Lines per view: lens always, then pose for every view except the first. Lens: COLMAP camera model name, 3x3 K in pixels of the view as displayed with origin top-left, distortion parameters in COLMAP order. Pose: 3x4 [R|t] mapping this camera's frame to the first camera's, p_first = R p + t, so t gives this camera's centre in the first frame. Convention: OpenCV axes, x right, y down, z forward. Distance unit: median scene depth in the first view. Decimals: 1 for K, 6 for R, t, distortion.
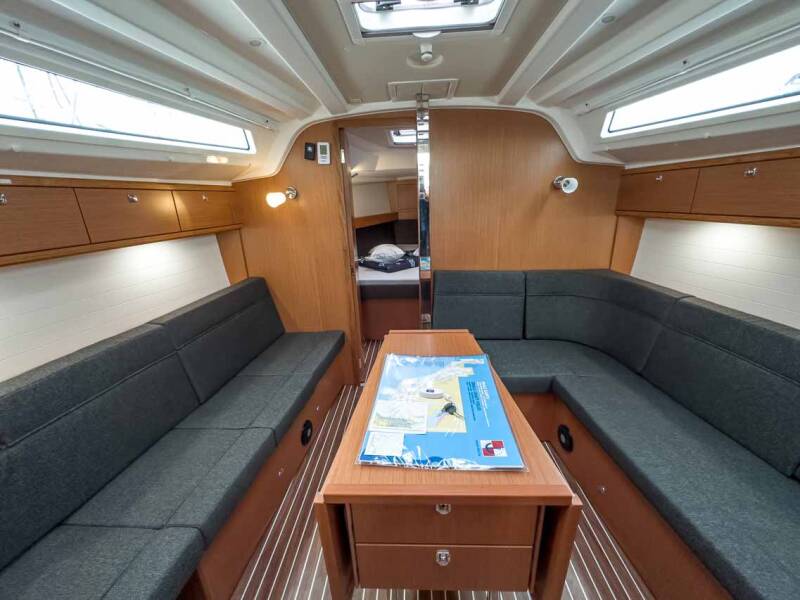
lens RADIAL K [[319.4, 0, 400.4], [0, 319.4, 298.8], [0, 0, 1]] dist [-0.007409, 0.000733]
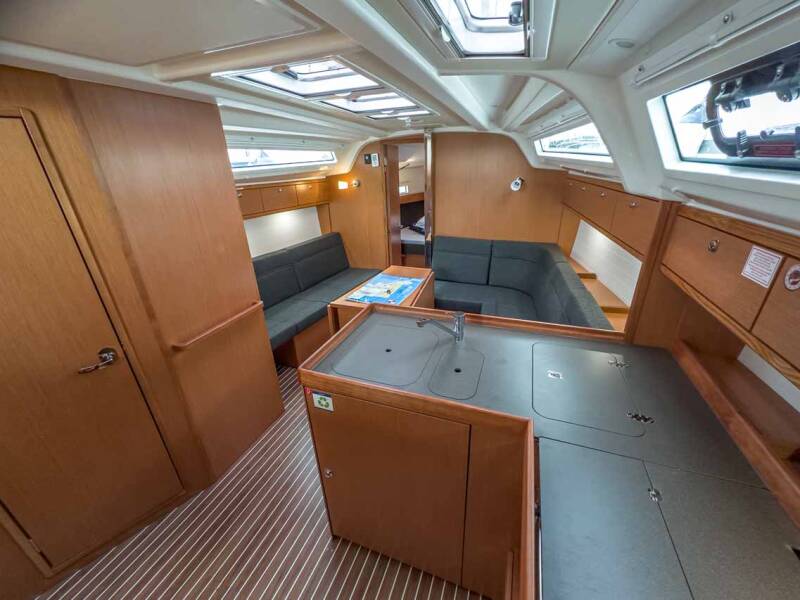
lens RADIAL K [[319.4, 0, 398.9], [0, 319.4, 300.1], [0, 0, 1]] dist [-0.007409, 0.000733]
pose [[0.948032, 0.131642, -0.289664, 0.541389], [-0.098793, 0.987187, 0.125304, 0.057077], [0.302447, -0.090176, 0.948891, -0.728077]]
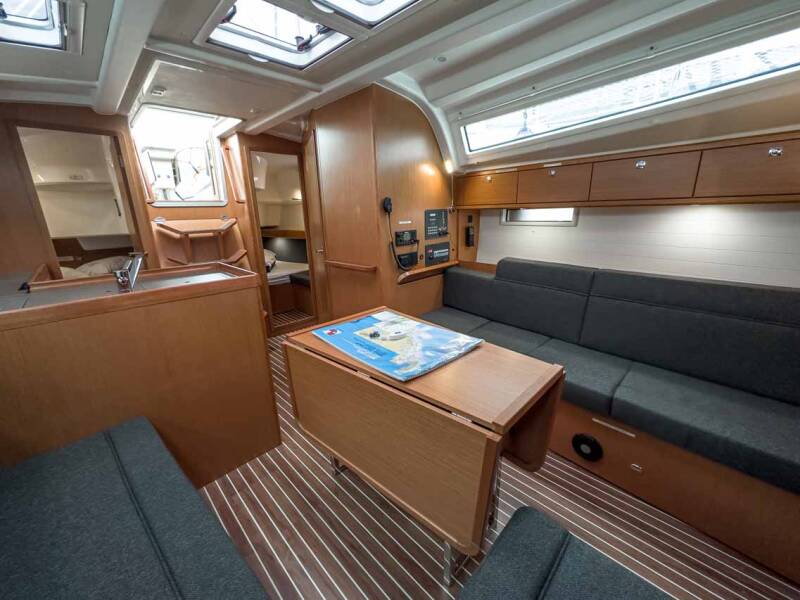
lens RADIAL K [[319.4, 0, 398.8], [0, 319.4, 299.2], [0, 0, 1]] dist [-0.007409, 0.000733]
pose [[-0.673883, 0.250417, -0.695106, 0.553896], [-0.171231, 0.862262, 0.476638, -0.242860], [0.718722, 0.440222, -0.538185, 0.988313]]
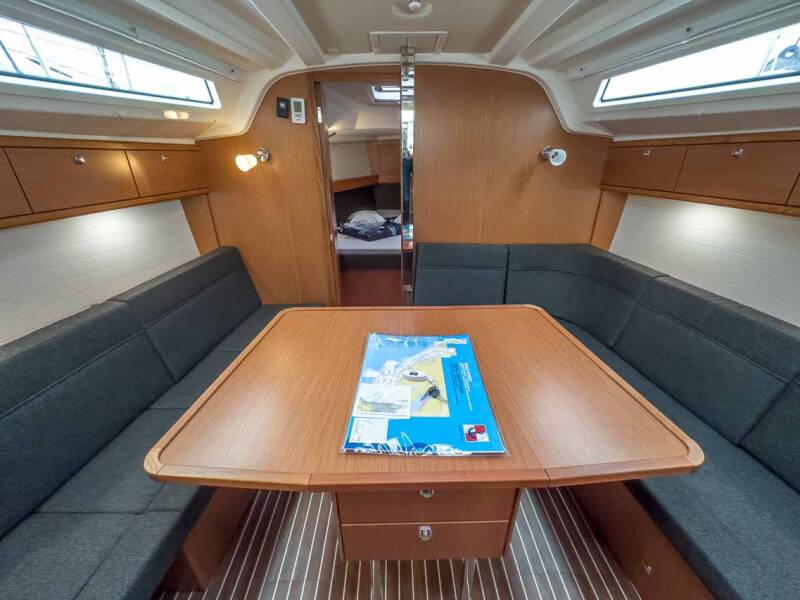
lens RADIAL K [[319.4, 0, 400.6], [0, 319.4, 298.5], [0, 0, 1]] dist [-0.007409, 0.000733]
pose [[0.997762, 0.003662, 0.066761, -0.009651], [-0.011250, 0.993457, 0.113652, -0.036392], [-0.065908, -0.114149, 0.991275, 0.023998]]
